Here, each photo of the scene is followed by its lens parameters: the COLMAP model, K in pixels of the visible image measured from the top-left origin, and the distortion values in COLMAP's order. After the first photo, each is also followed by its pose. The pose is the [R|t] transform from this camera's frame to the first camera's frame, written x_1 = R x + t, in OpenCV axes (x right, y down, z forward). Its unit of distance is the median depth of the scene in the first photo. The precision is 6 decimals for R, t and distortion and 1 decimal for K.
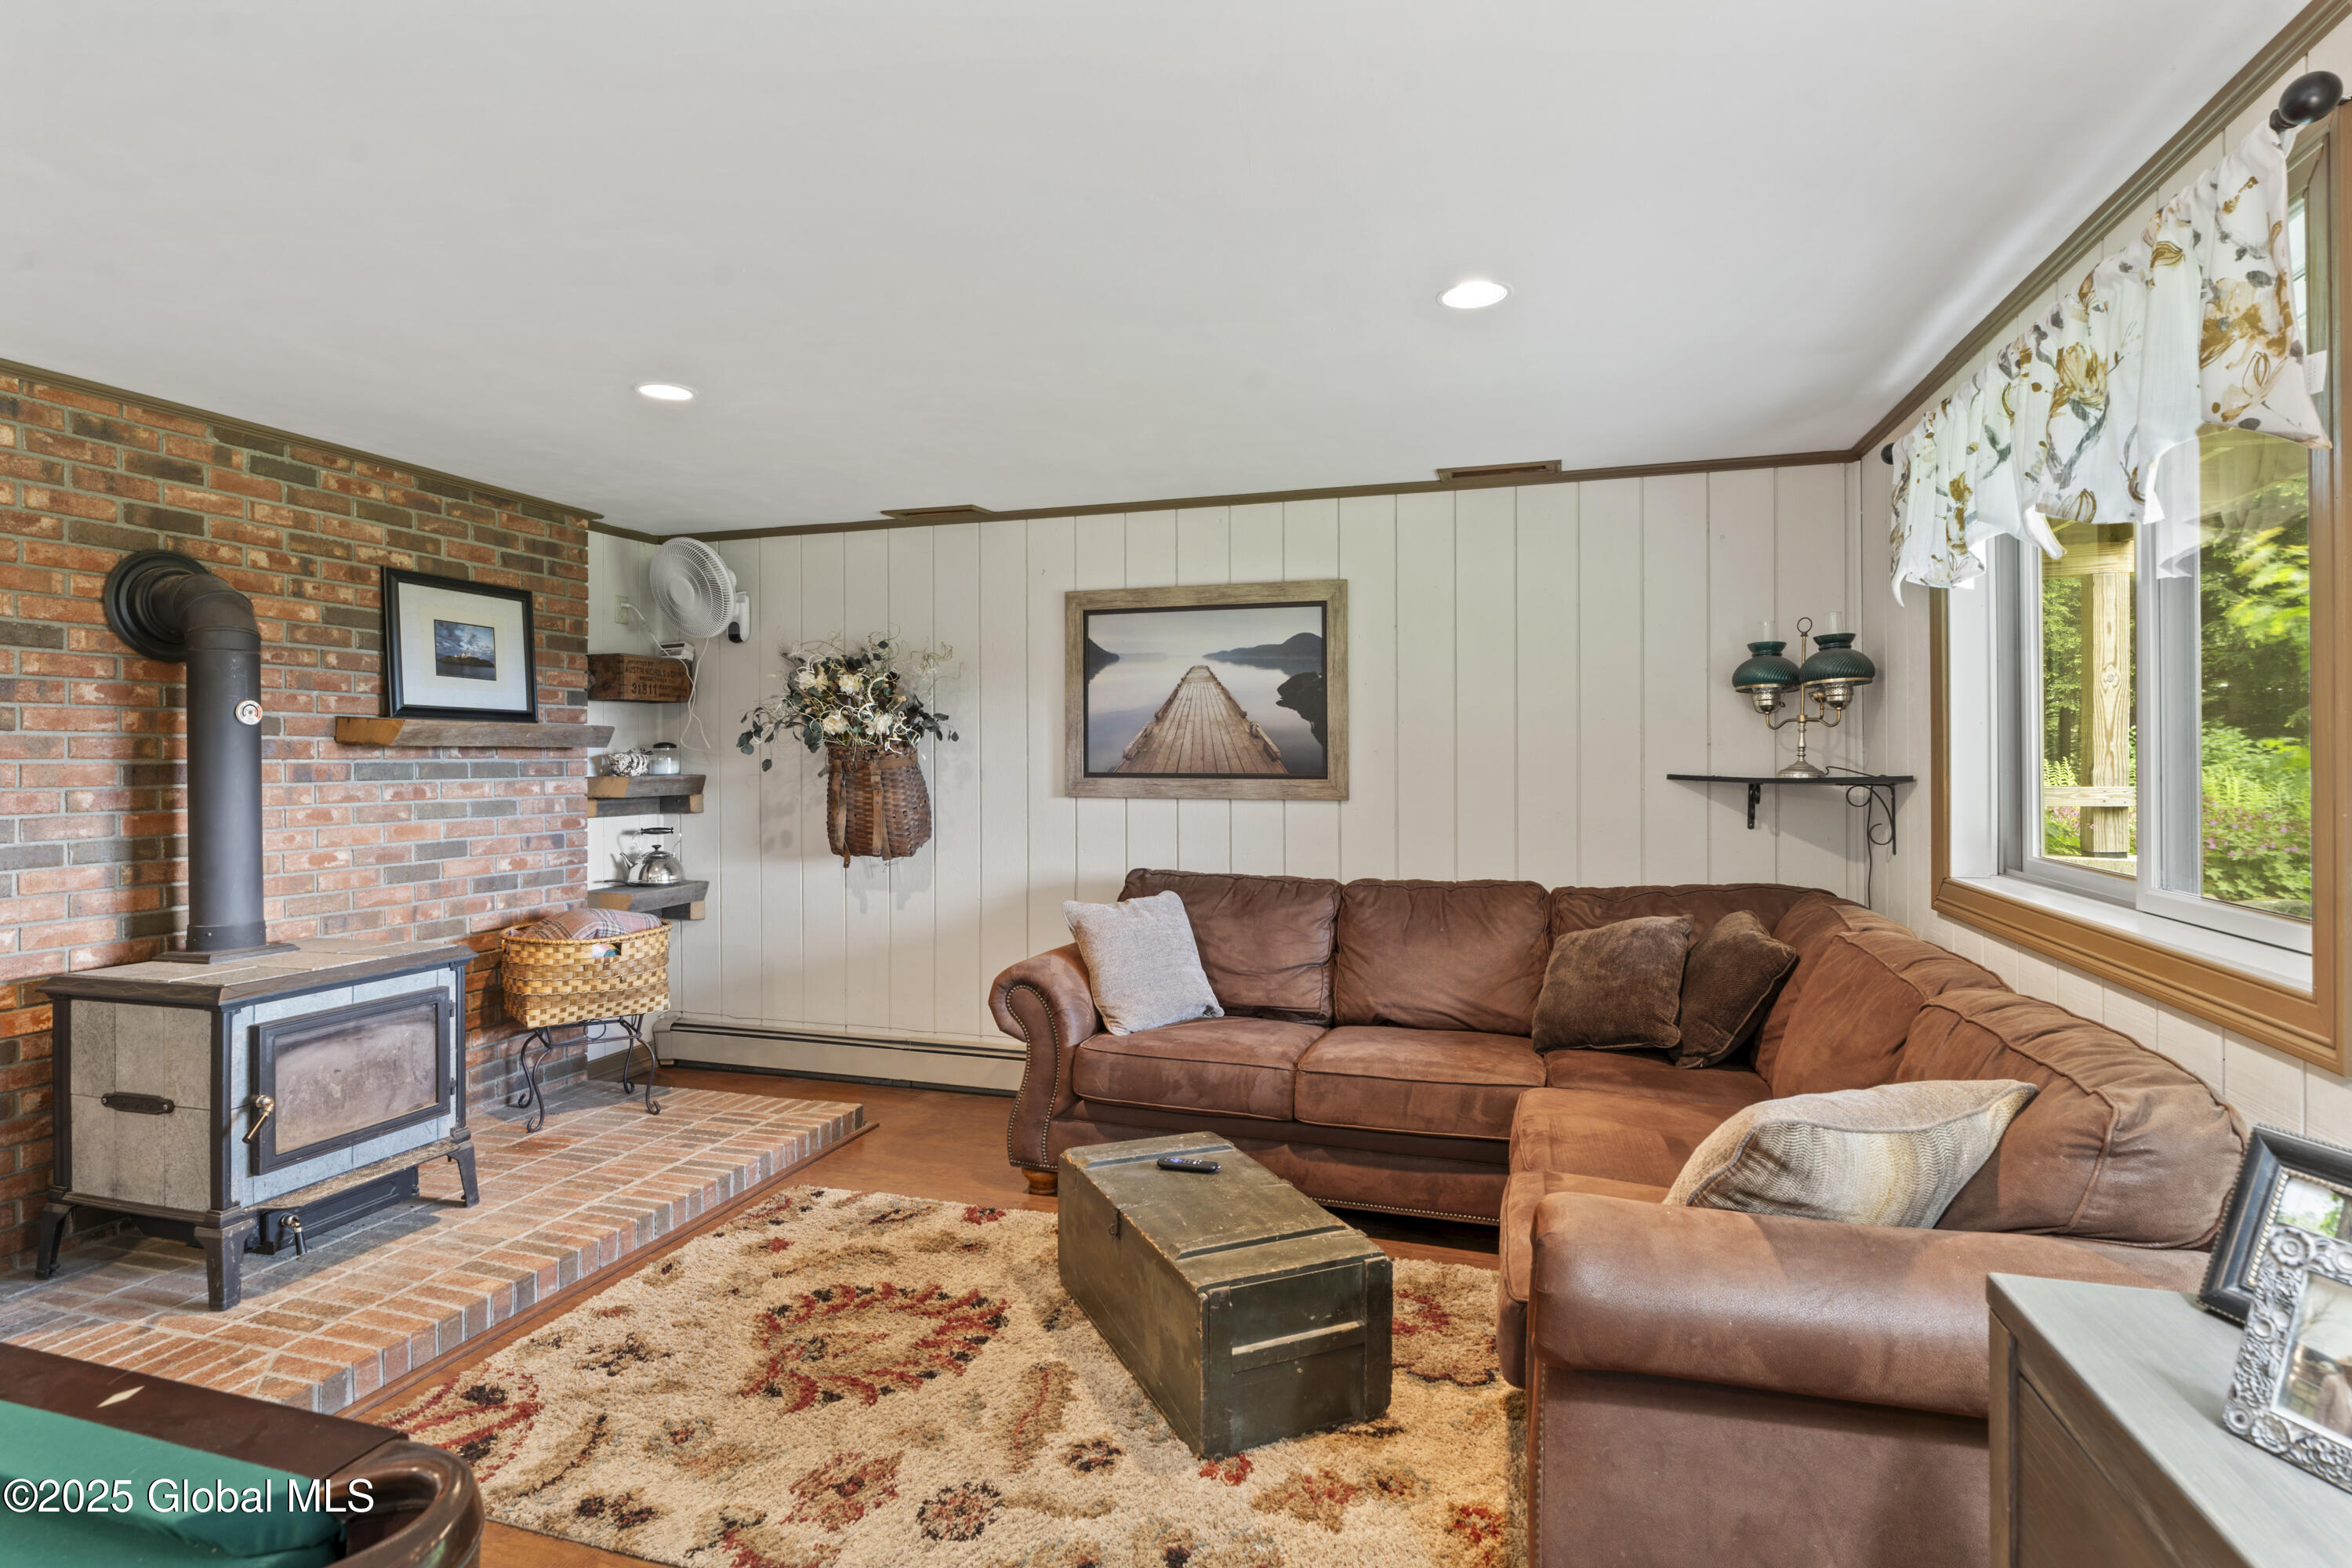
lens RADIAL K [[1195.8, 0, 1170.1], [0, 1195.8, 748.1], [0, 0, 1]] dist [0.002436, -0.000209]
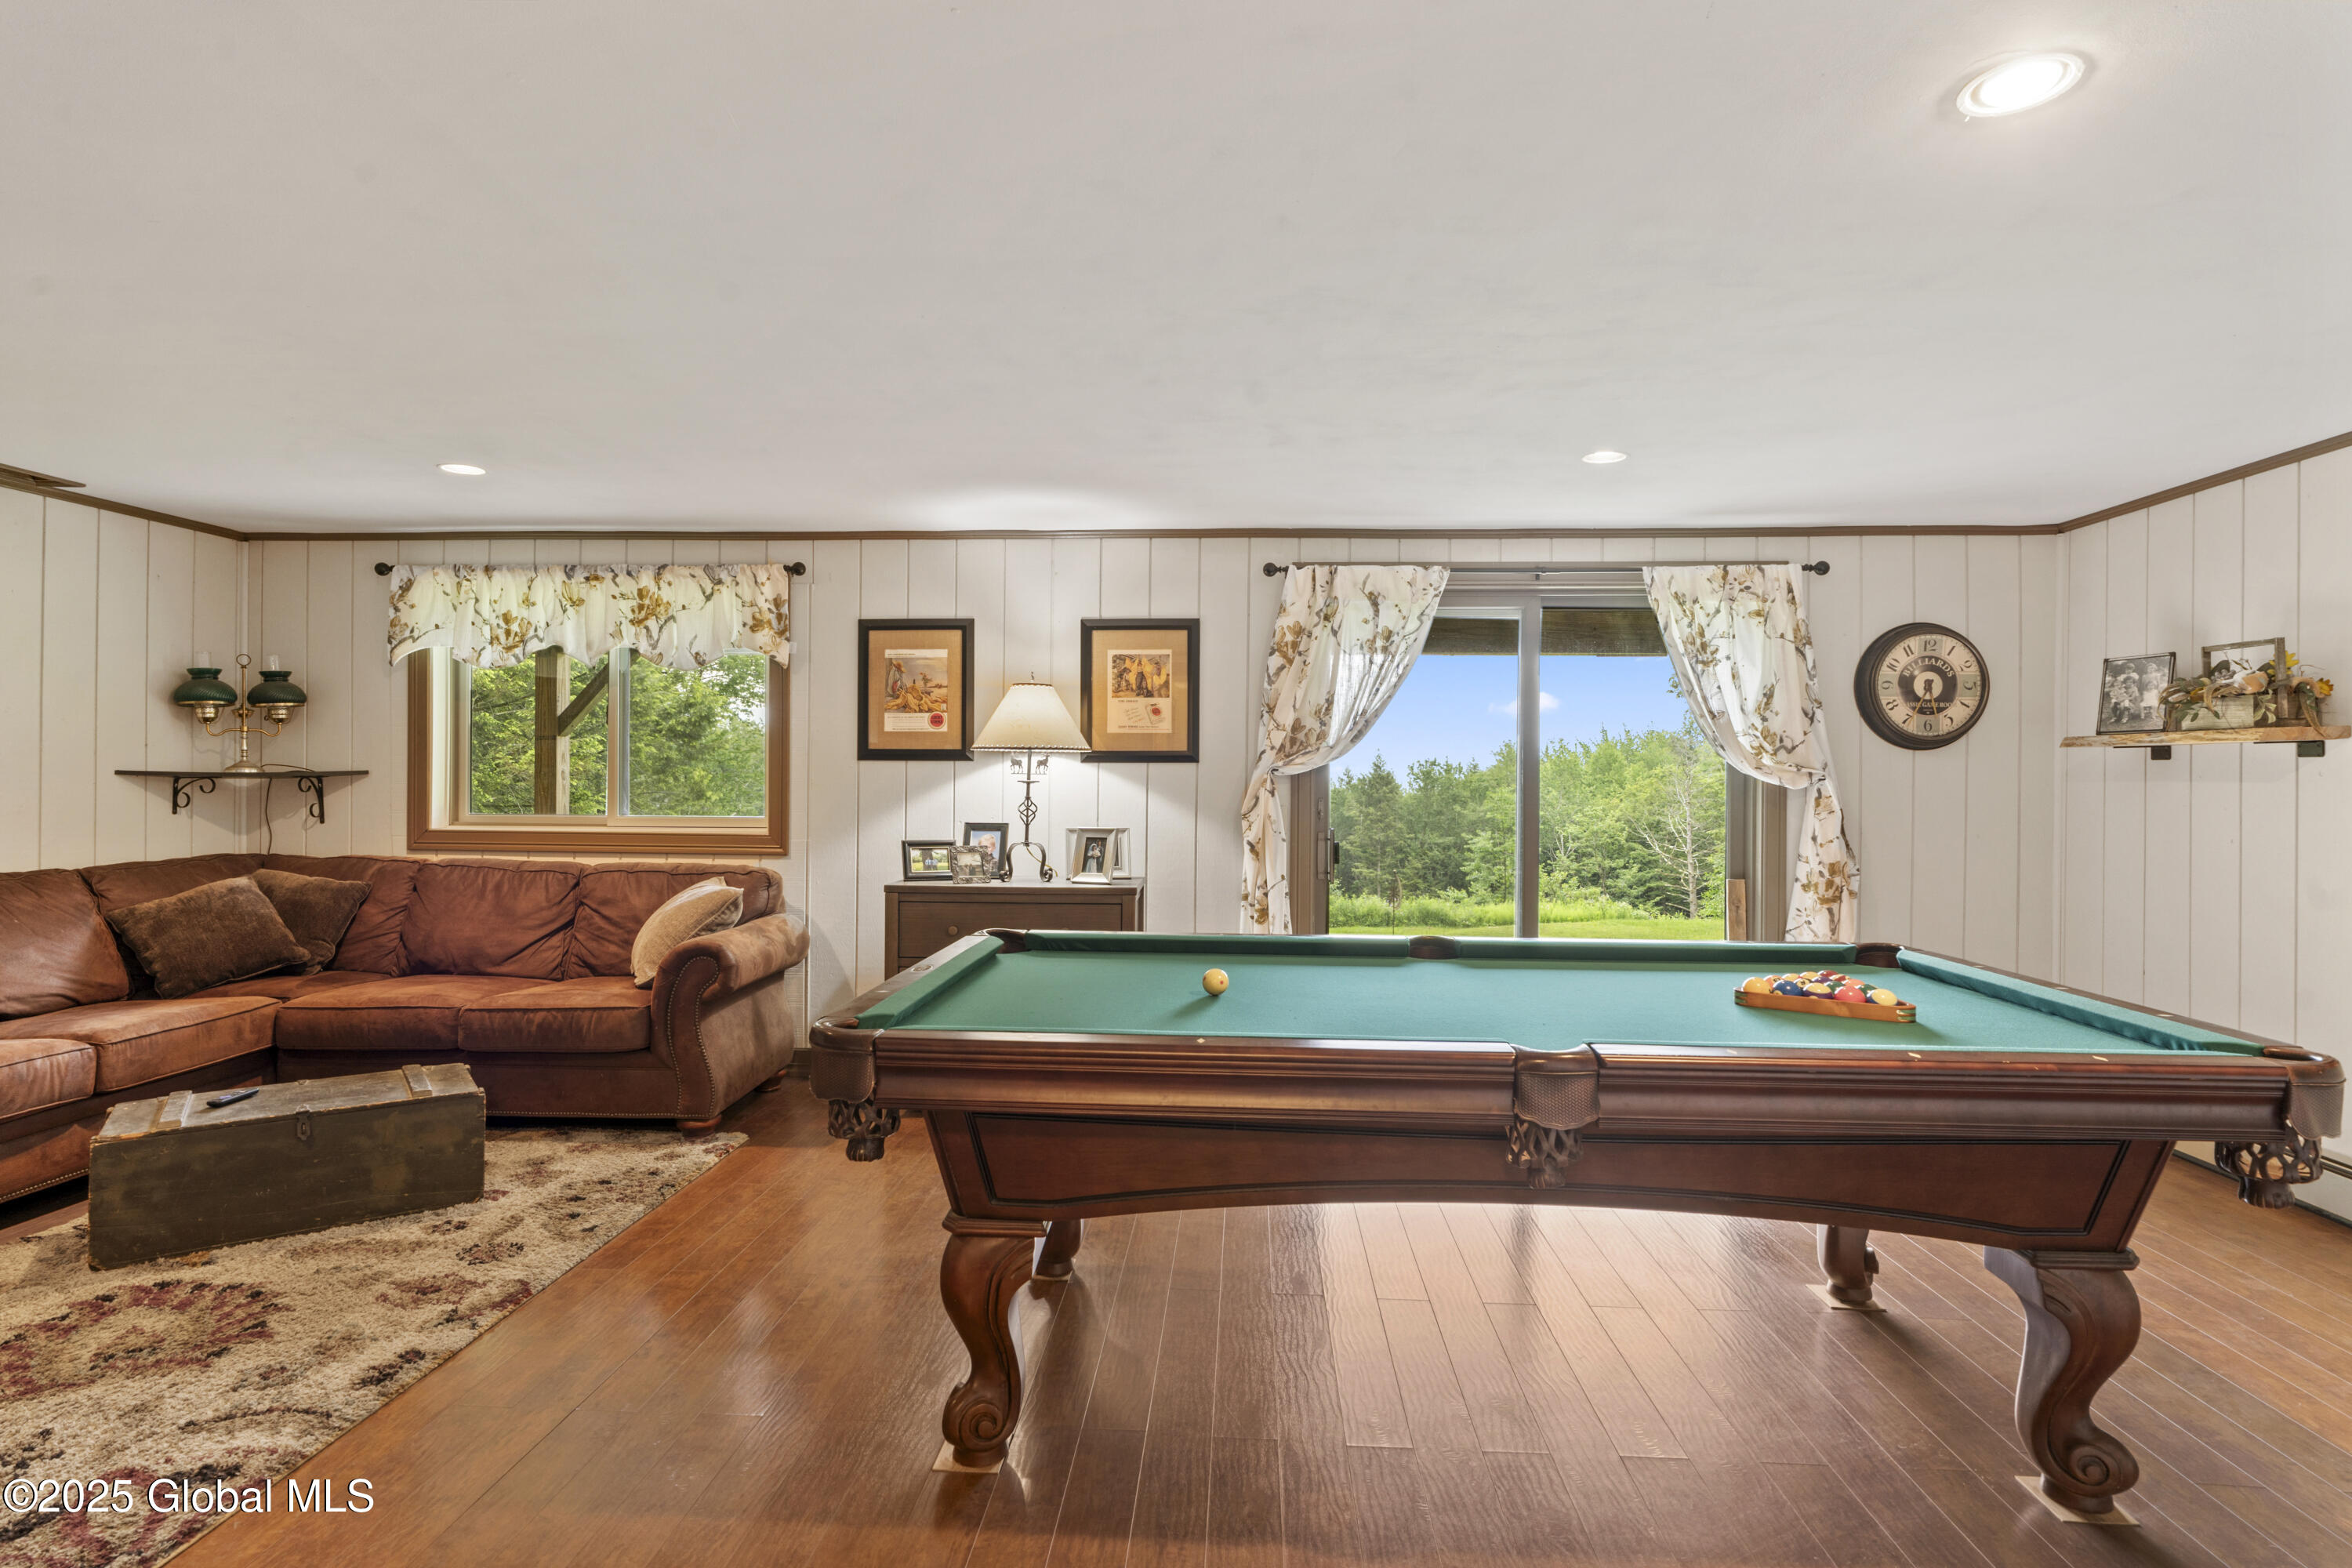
lens RADIAL K [[1195.8, 0, 1173.0], [0, 1195.8, 777.8], [0, 0, 1]] dist [0.002436, -0.000209]
pose [[-0.242639, 0.000638, 0.970116, -1.531401], [-0.006624, 0.999975, -0.002314, 0.040093], [-0.970094, -0.006988, -0.242629, 0.457240]]
